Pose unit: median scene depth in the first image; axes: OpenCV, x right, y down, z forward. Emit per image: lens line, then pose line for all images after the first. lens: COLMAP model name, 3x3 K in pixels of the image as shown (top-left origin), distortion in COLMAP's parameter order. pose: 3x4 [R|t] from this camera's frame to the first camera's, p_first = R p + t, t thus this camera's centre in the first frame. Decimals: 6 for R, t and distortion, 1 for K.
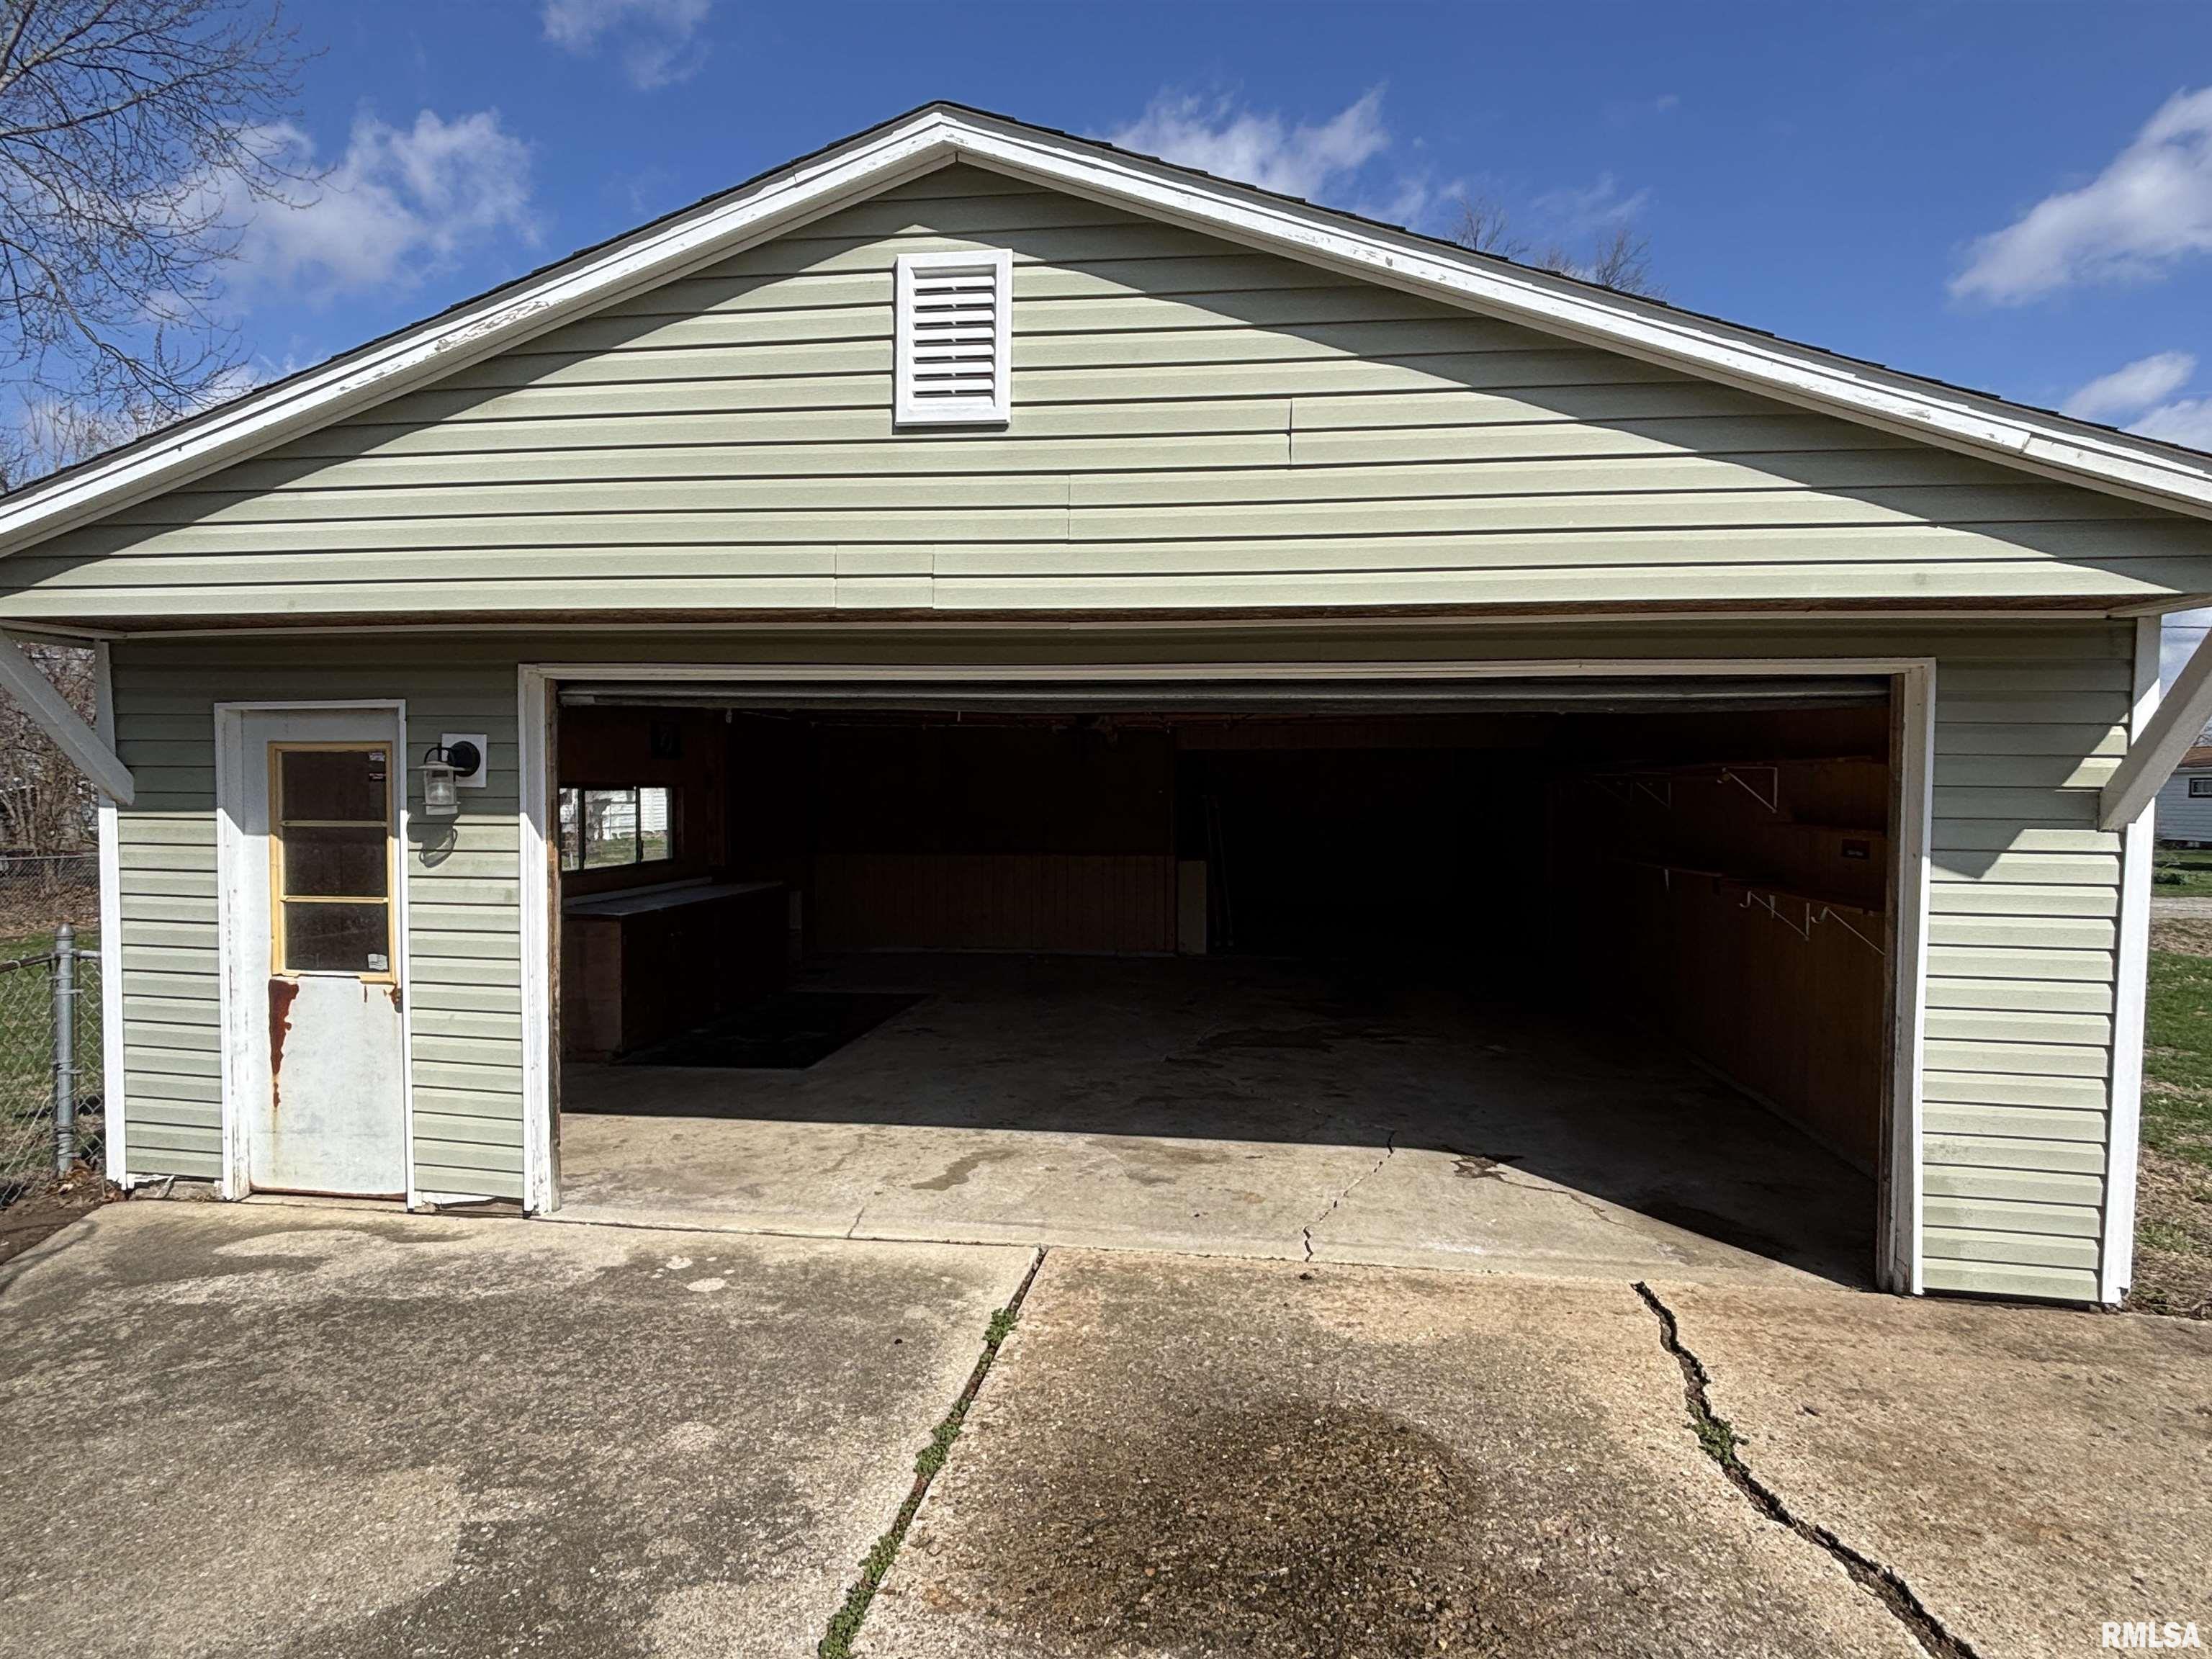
lens RADIAL K [[1173.3, 0, 1101.6], [0, 1173.3, 819.8], [0, 0, 1]] dist [-0.004884, -0.001209]
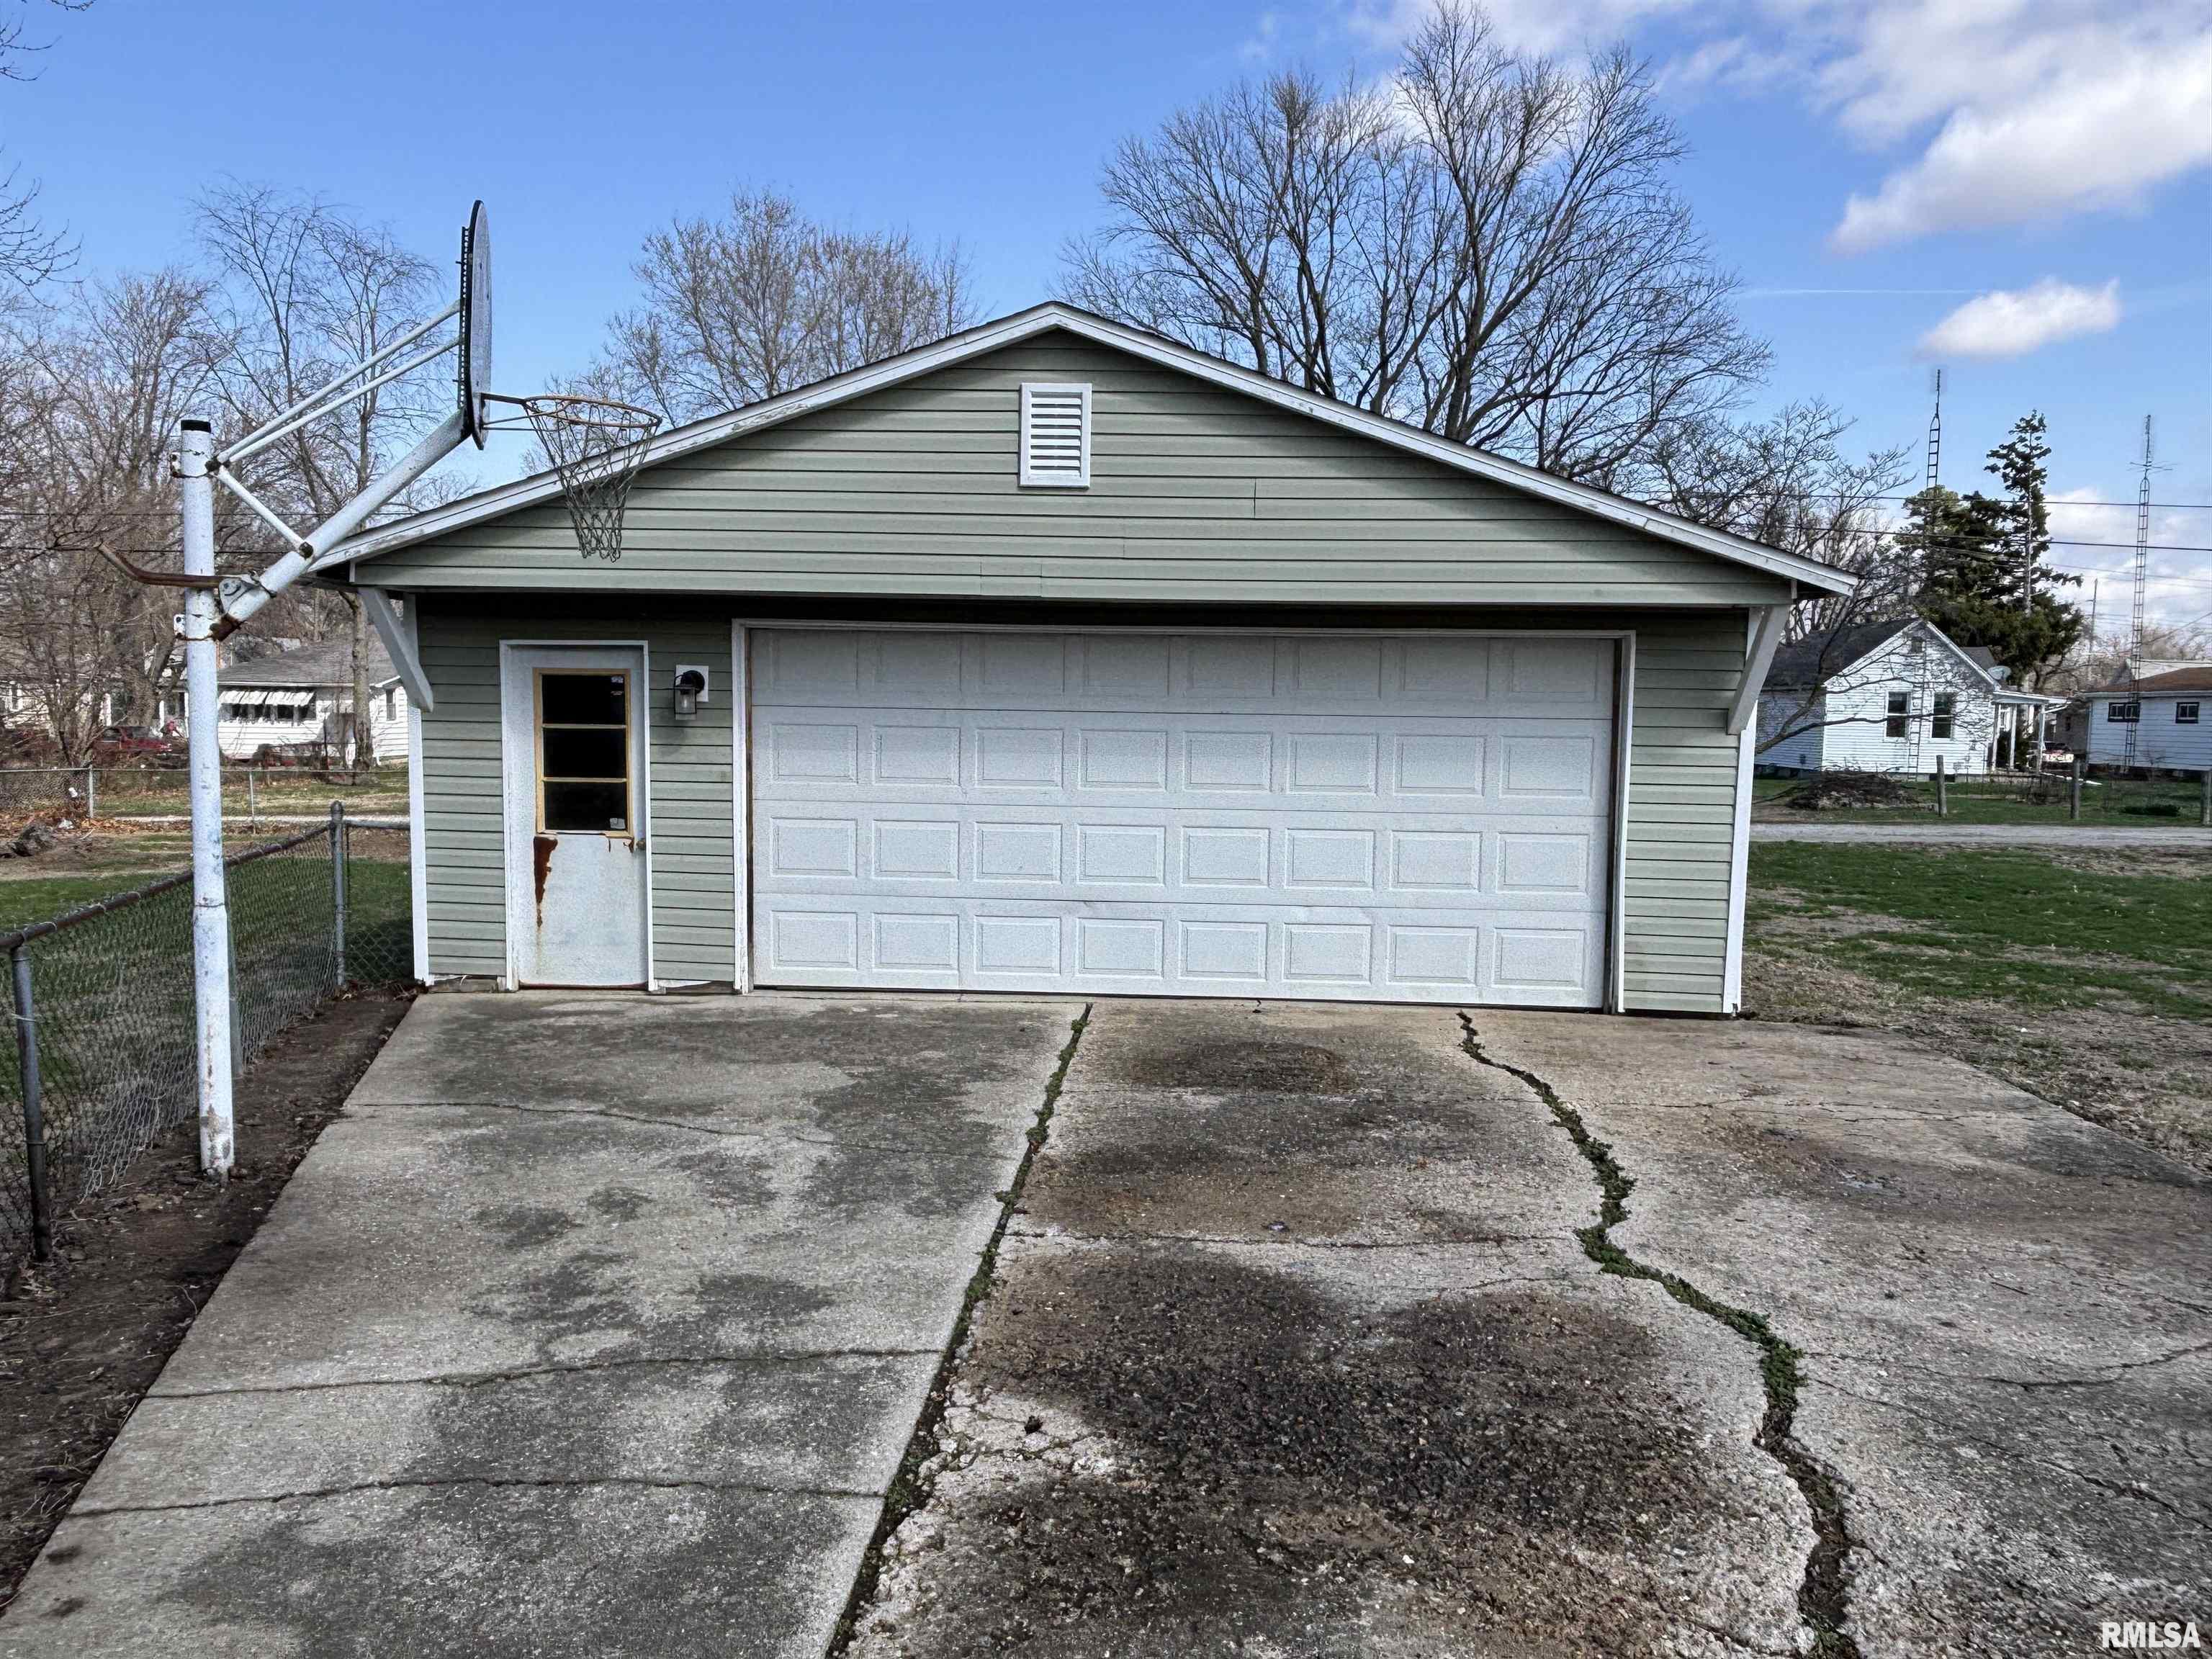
lens RADIAL K [[1634.7, 0, 1106.0], [0, 1634.7, 829.5], [0, 0, 1]] dist [0.001286, -0.002081]
pose [[0.996032, 0.000019, 0.089001, -0.209513], [-0.004439, 0.998766, 0.049467, 0.028541], [-0.088890, -0.049666, 0.994802, -1.079106]]
